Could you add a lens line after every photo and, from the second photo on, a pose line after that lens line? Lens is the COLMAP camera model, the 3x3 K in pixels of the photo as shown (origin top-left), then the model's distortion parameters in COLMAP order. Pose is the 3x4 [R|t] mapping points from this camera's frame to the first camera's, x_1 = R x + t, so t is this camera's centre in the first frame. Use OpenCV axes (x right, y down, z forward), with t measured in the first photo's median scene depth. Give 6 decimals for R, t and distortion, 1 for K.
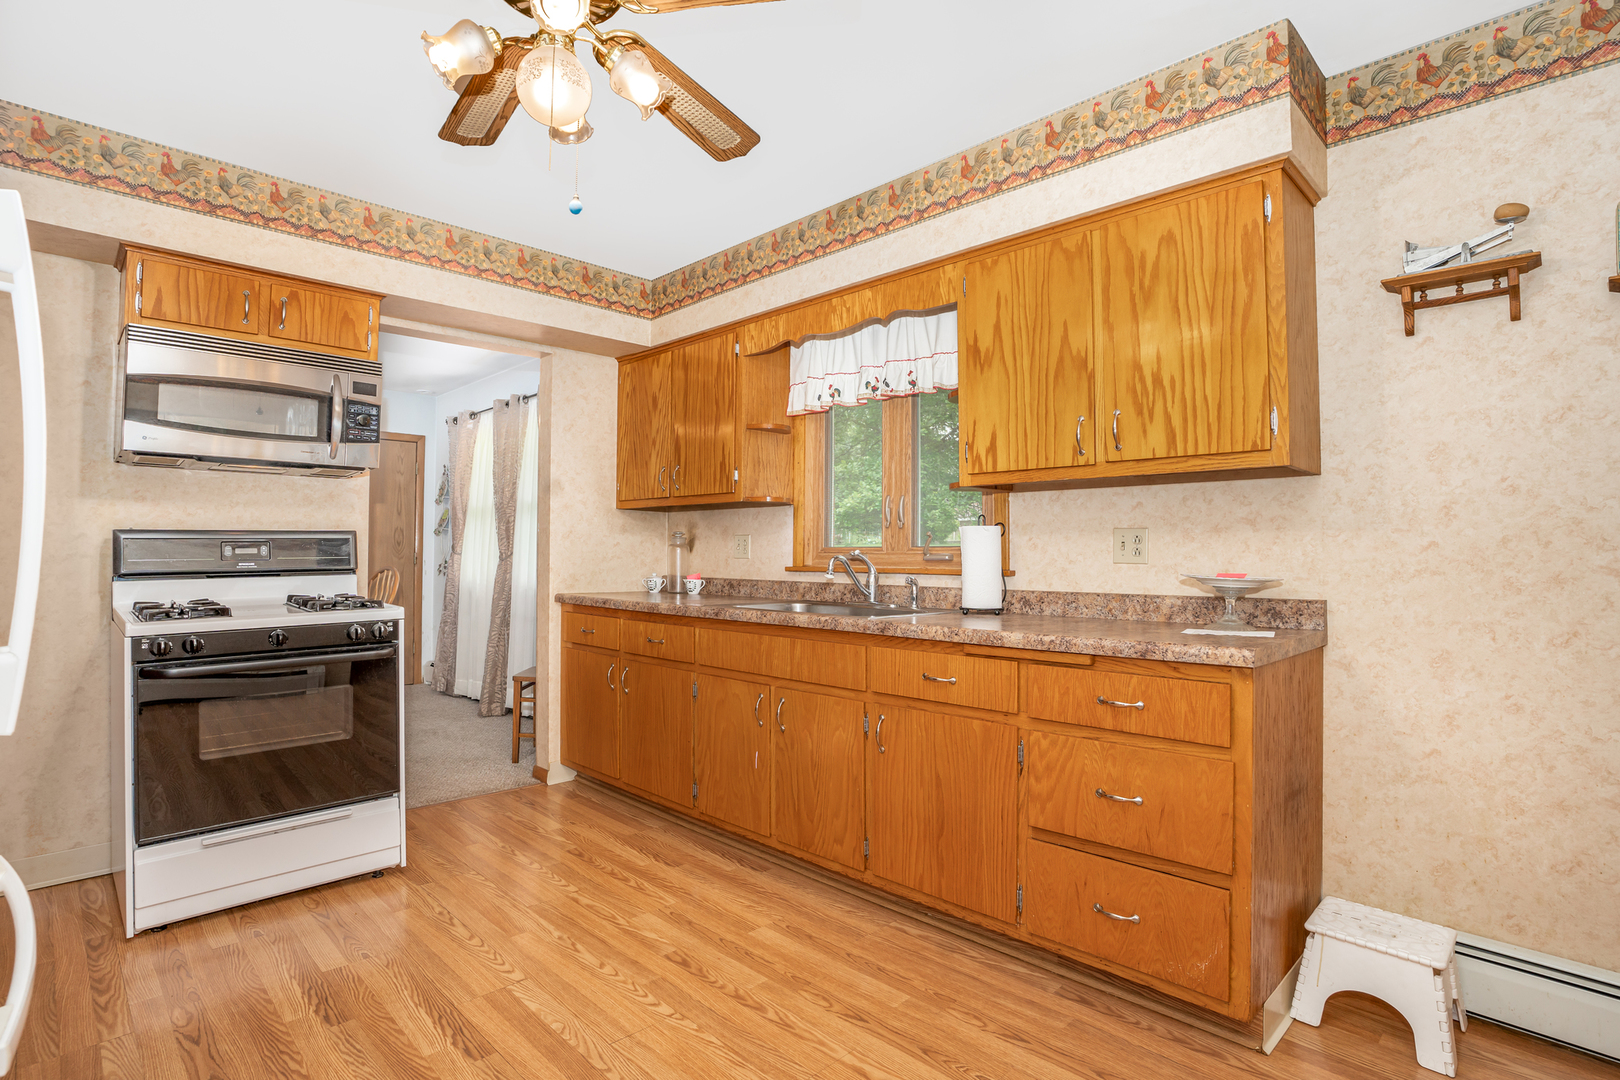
lens RADIAL K [[834.6, 0, 818.2], [0, 834.6, 527.2], [0, 0, 1]] dist [-0.057120, 0.017088]
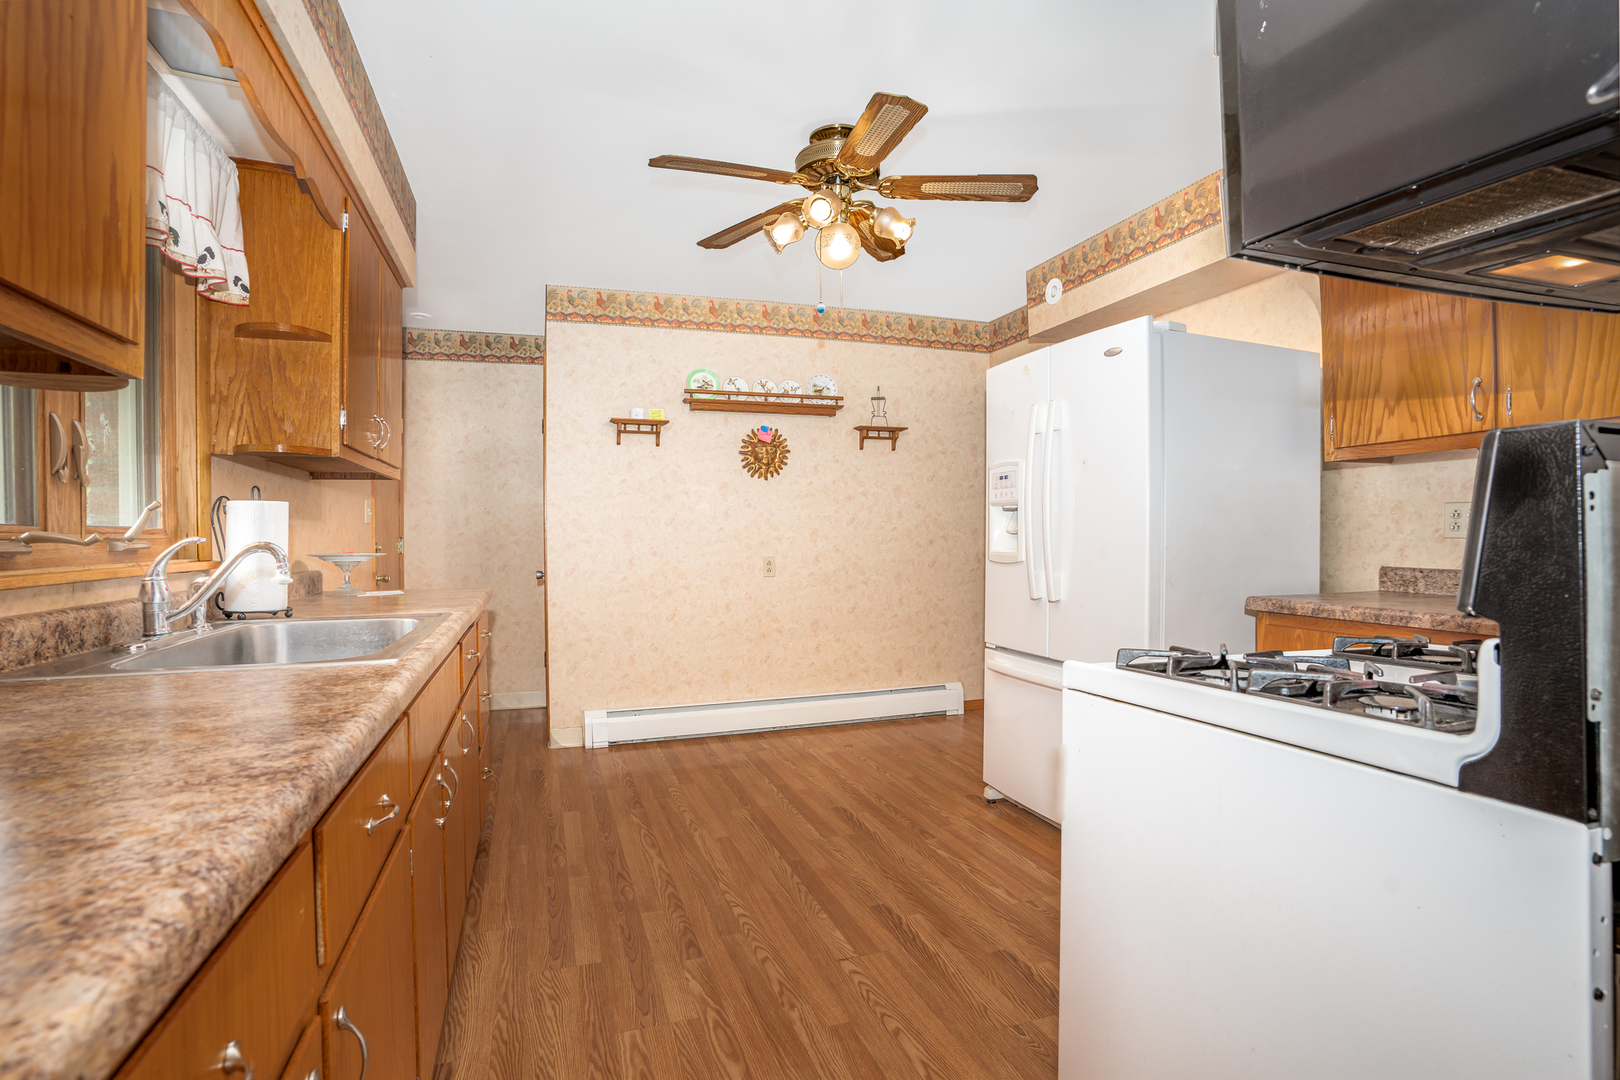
lens RADIAL K [[764.0, 0, 799.0], [0, 764.0, 530.9], [0, 0, 1]] dist [-0.049892, -0.000253]
pose [[-0.892064, 0.005964, 0.451869, -0.571297], [-0.009070, 0.999475, -0.031097, 0.043397], [-0.451818, -0.031839, -0.891542, 1.450798]]
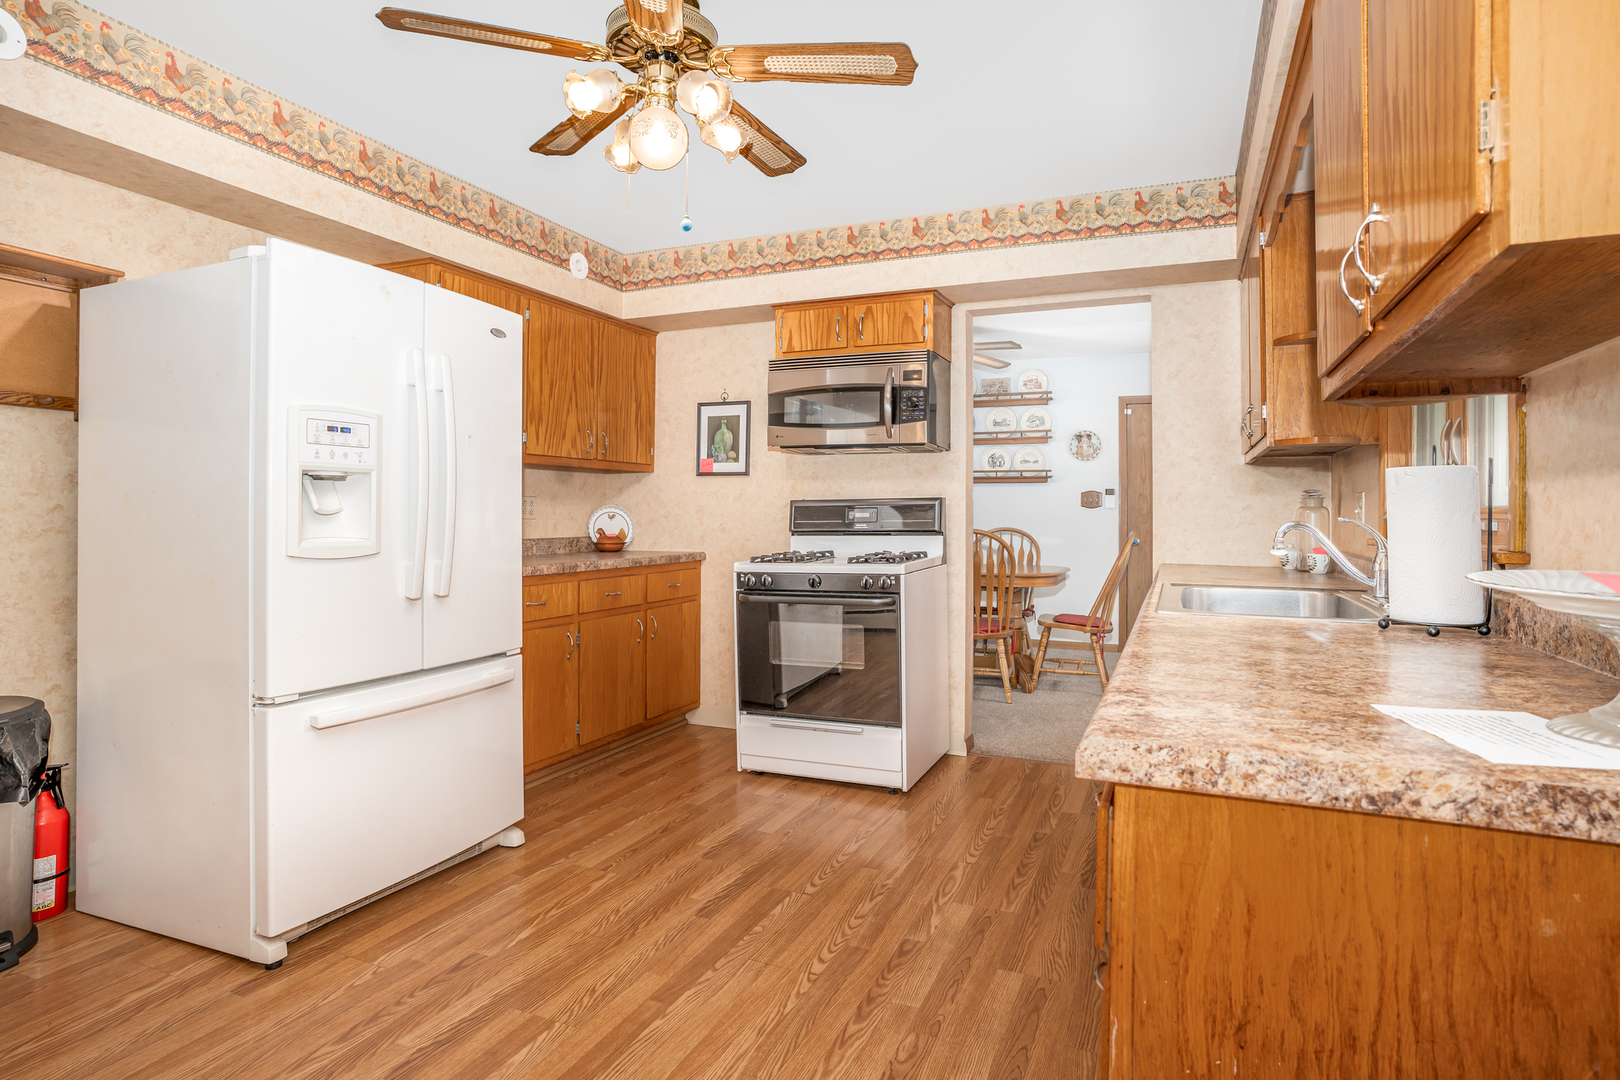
lens RADIAL K [[873.7, 0, 808.3], [0, 873.7, 499.1], [0, 0, 1]] dist [-0.049123, 0.003179]
pose [[0.354264, -0.015556, -0.935016, 0.595911], [0.023446, 0.999695, -0.007748, 0.013415], [0.934852, -0.019178, 0.354521, 0.456669]]
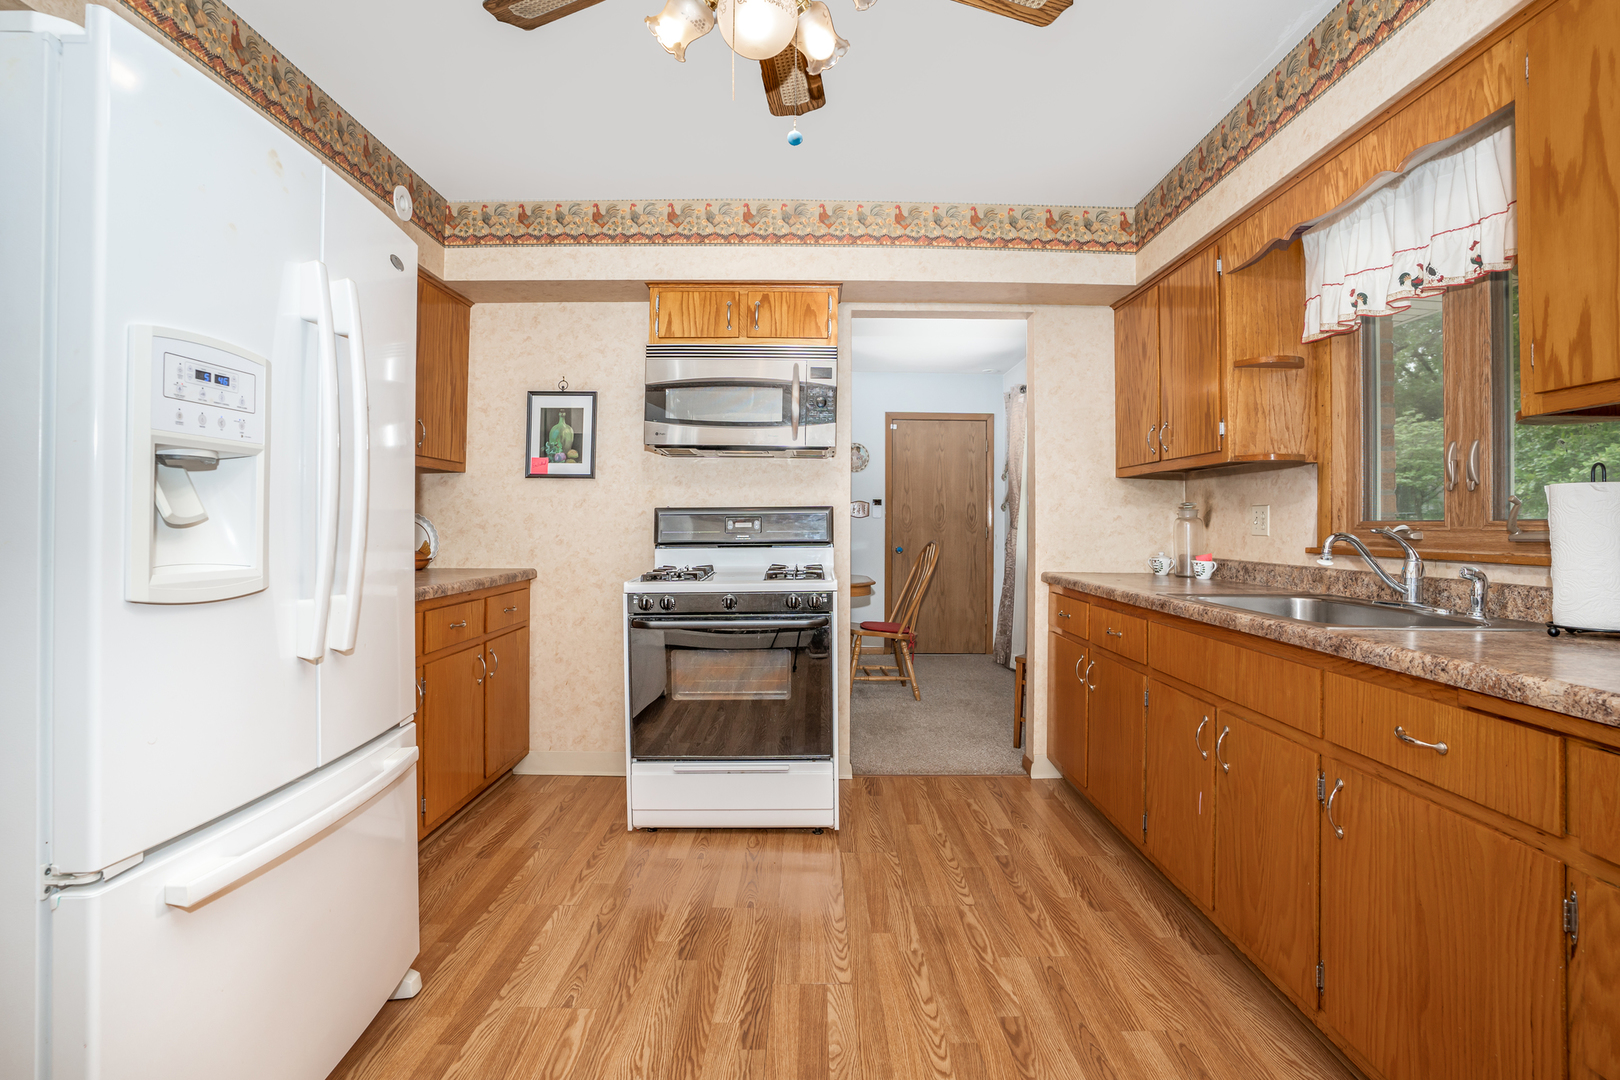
lens RADIAL K [[825.6, 0, 807.5], [0, 825.6, 506.4], [0, 0, 1]] dist [-0.063462, 0.024986]
pose [[0.702862, -0.013153, -0.711205, 0.213701], [0.016326, 0.999864, -0.002357, 0.007312], [0.711139, -0.009955, 0.702981, 0.250029]]
